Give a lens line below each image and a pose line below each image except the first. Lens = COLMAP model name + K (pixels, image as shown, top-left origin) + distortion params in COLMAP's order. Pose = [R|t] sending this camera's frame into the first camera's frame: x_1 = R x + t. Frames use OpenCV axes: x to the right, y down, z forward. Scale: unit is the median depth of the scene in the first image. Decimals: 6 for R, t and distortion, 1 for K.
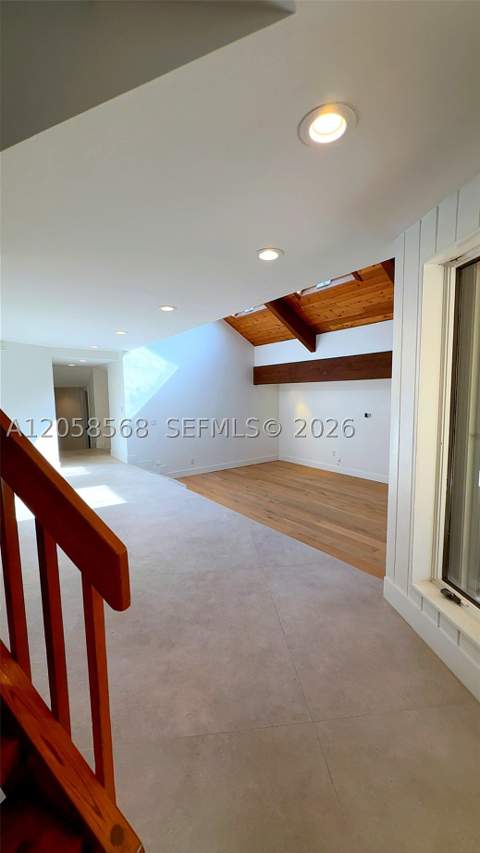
lens RADIAL K [[325.4, 0, 240.8], [0, 325.4, 427.4], [0, 0, 1]] dist [0.001737, -0.000003]
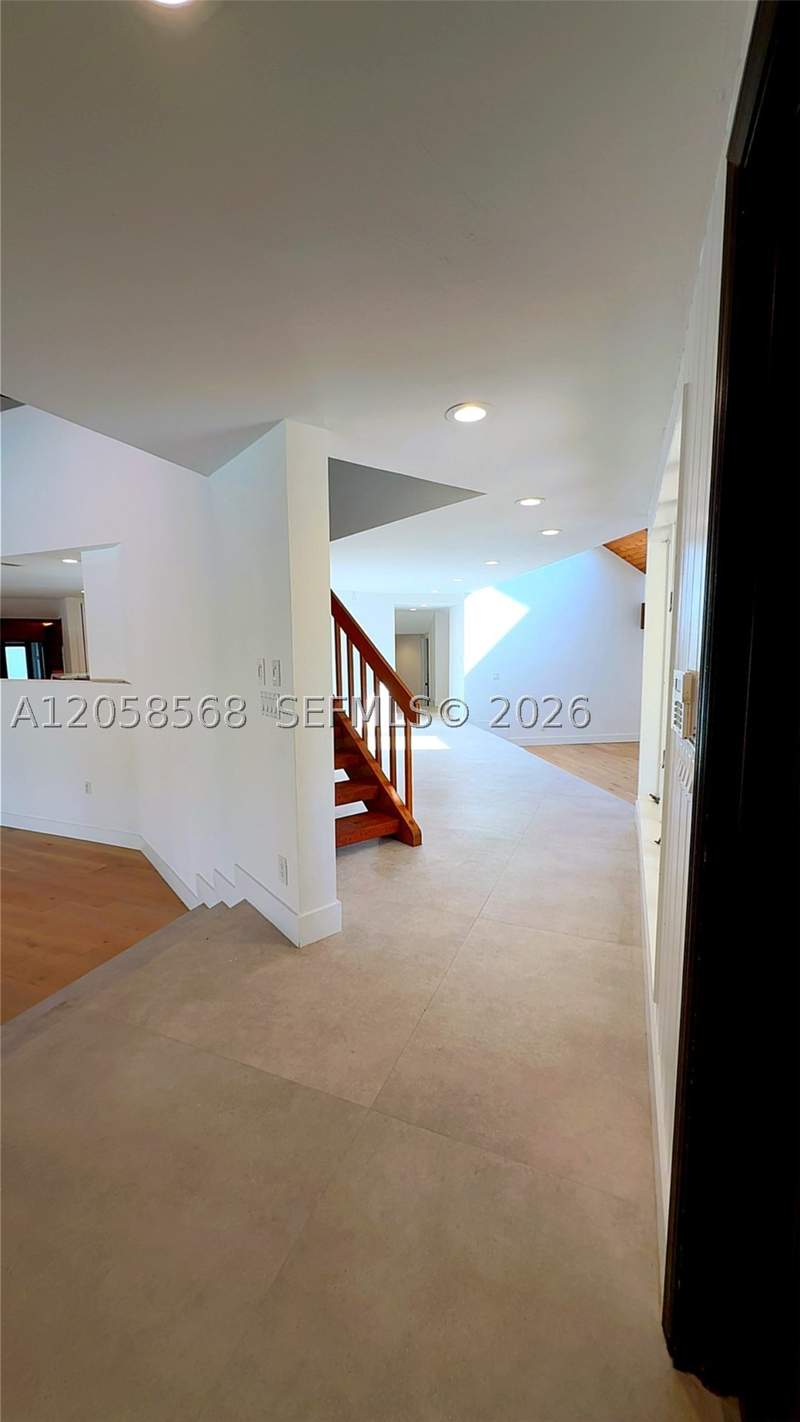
lens RADIAL K [[542.5, 0, 401.4], [0, 542.5, 712.5], [0, 0, 1]] dist [0.001737, -0.000003]
pose [[0.876222, 0.062572, -0.477828, 0.221121], [-0.048635, 0.997954, 0.041497, 0.037820], [0.479447, -0.013122, 0.877473, -0.397664]]
